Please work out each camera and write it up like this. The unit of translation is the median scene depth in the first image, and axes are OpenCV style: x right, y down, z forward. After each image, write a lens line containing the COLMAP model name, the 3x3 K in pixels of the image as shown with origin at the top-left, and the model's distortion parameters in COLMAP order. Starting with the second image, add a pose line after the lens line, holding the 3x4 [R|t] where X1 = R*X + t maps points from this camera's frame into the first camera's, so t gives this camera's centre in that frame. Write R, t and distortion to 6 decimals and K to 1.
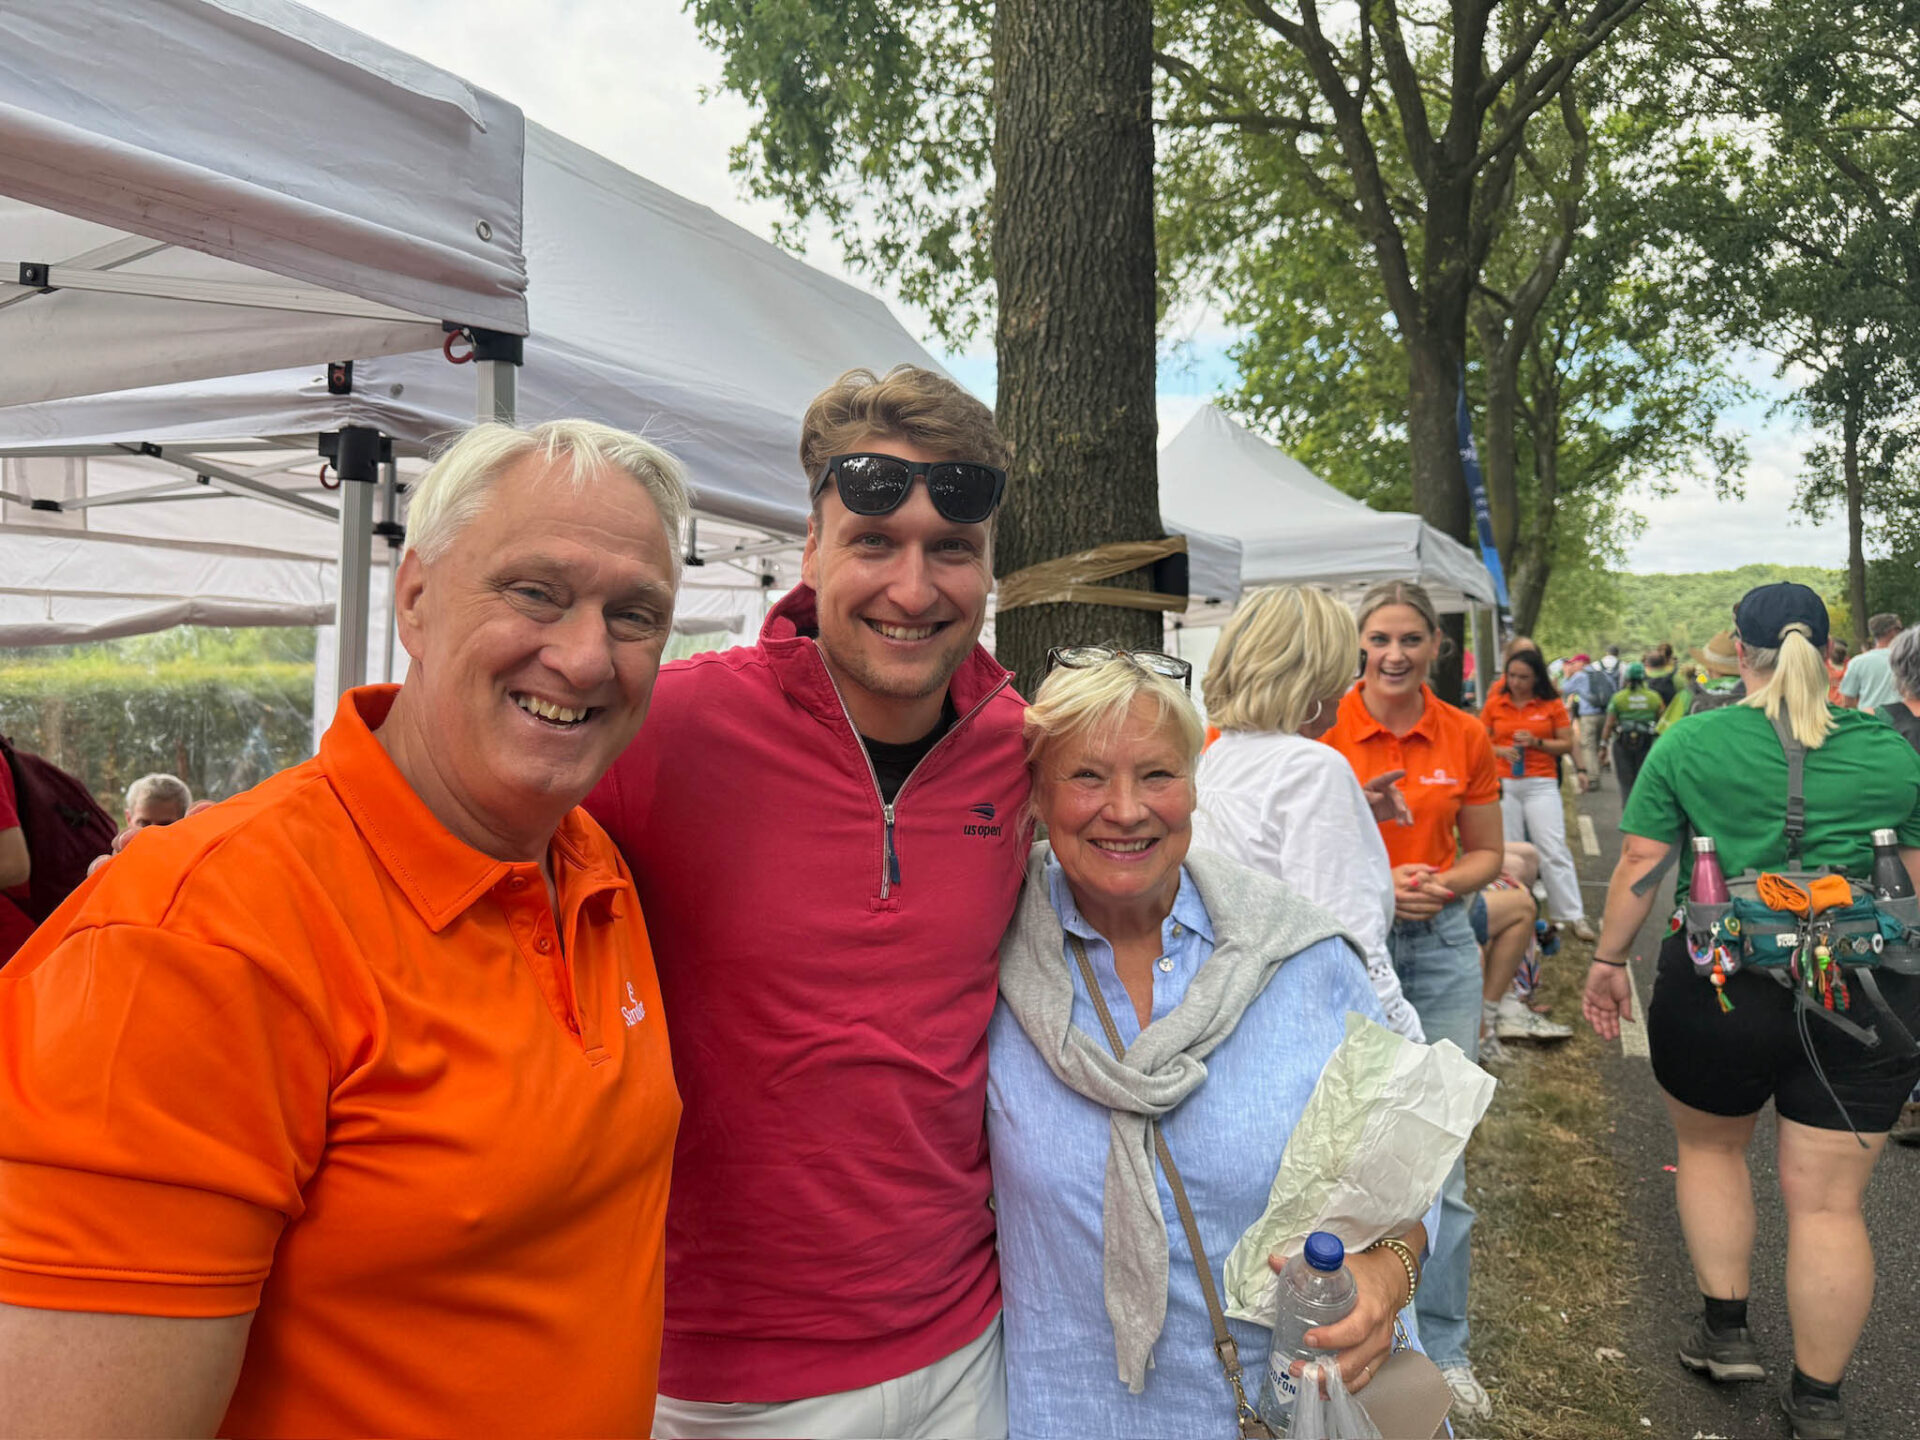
lens RADIAL K [[1346.1, 0, 946.0], [0, 1346.1, 720.3], [0, 0, 1]] dist [0.020544, -0.000958]
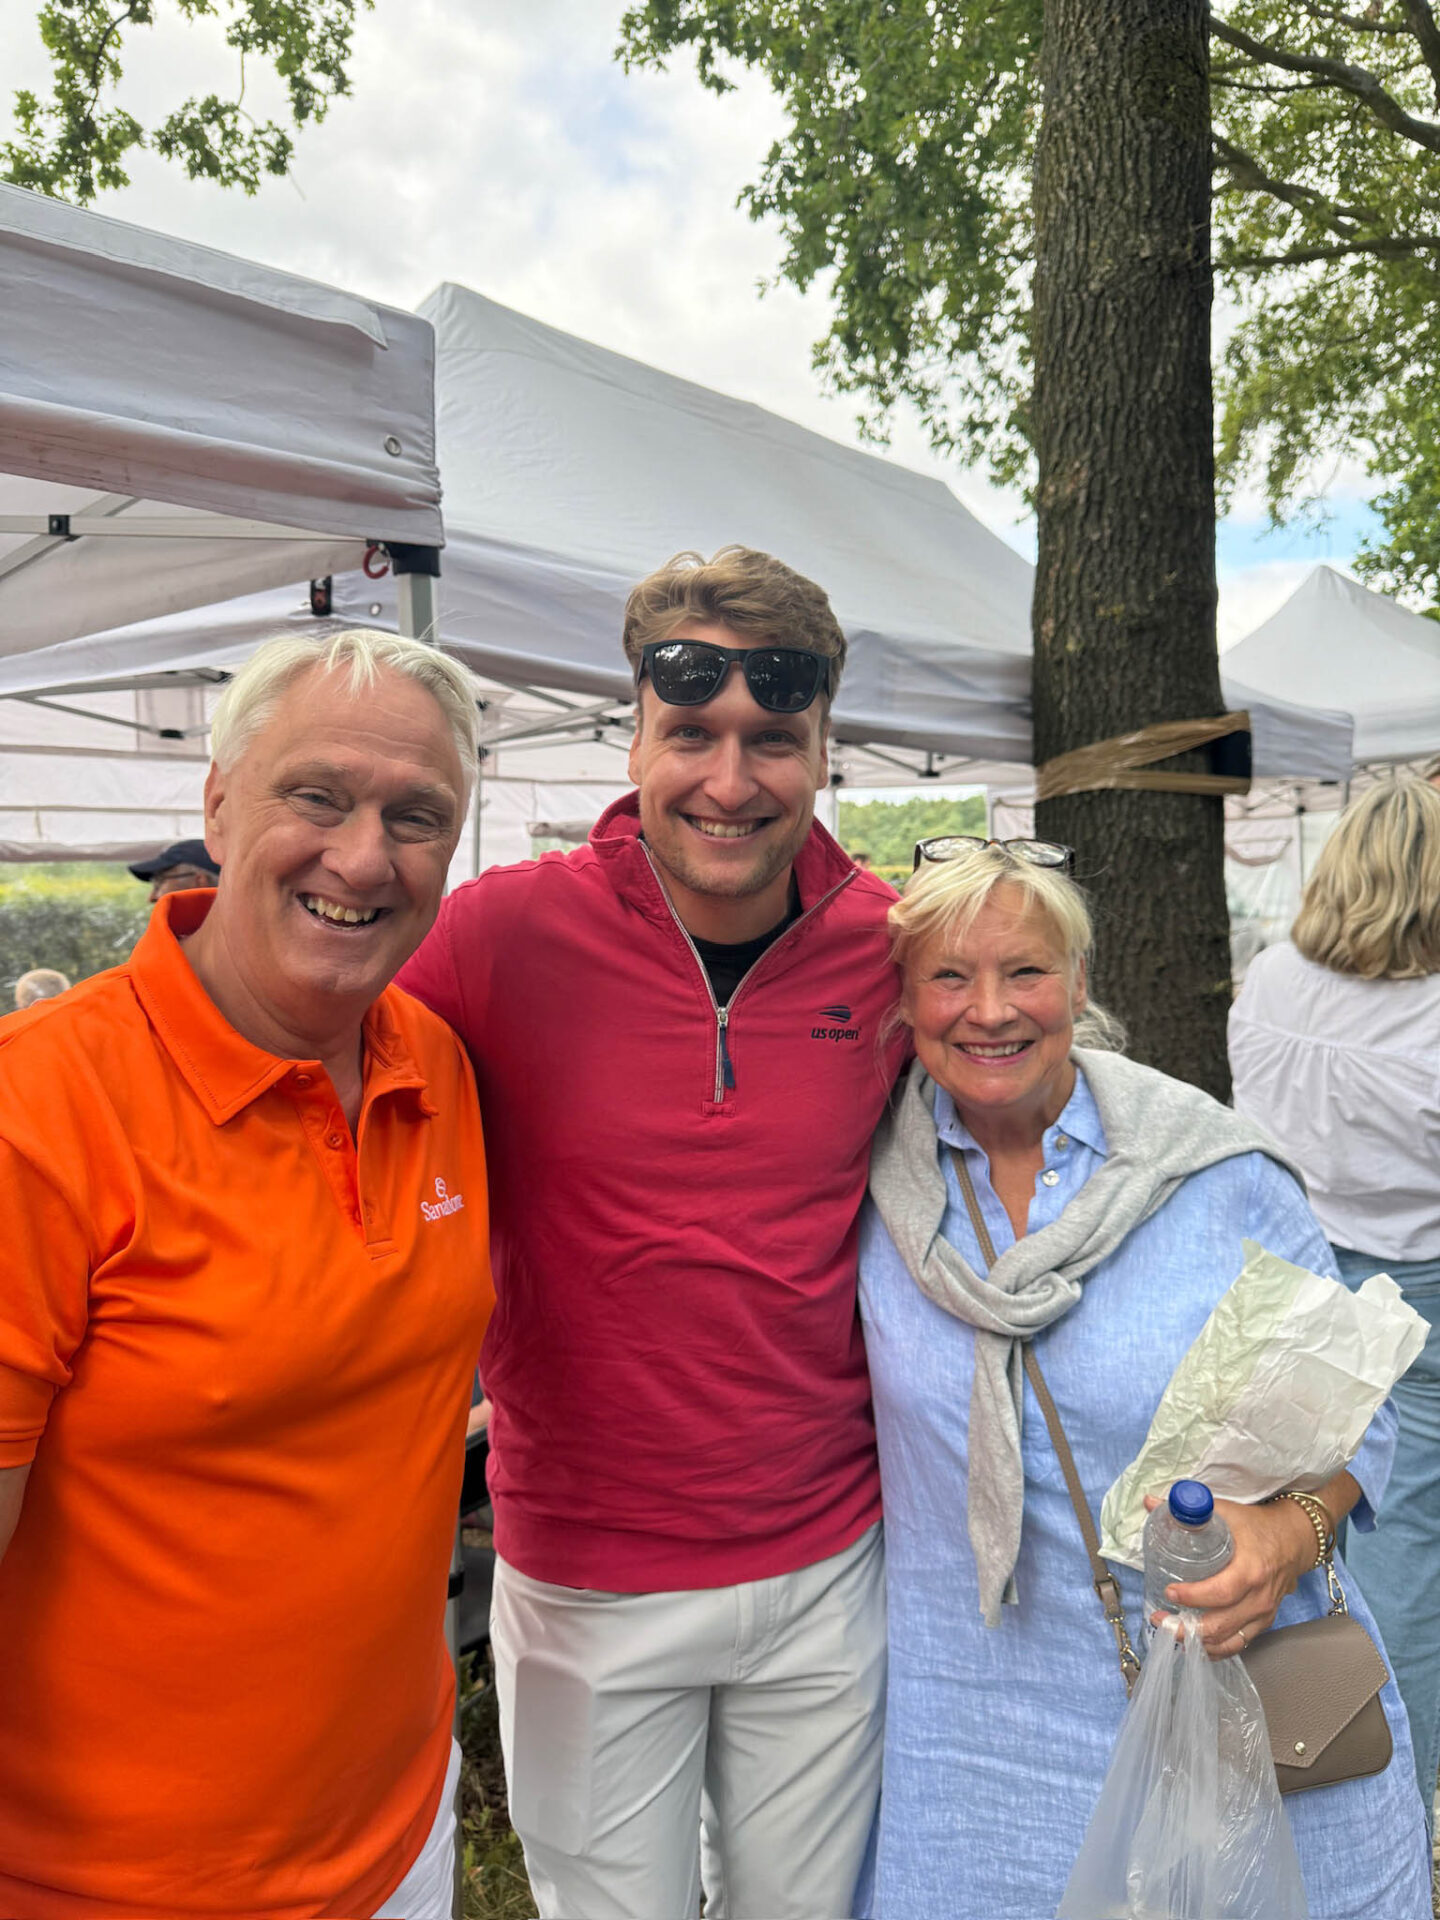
lens RADIAL K [[1331.9, 0, 699.5], [0, 1331.9, 969.3], [0, 0, 1]] dist [0.033235, -0.020185]
pose [[0.971244, 0.000909, -0.238085, 0.156180], [0.008833, 0.999167, 0.039850, -0.001898], [0.237923, -0.040807, 0.970426, 0.055034]]
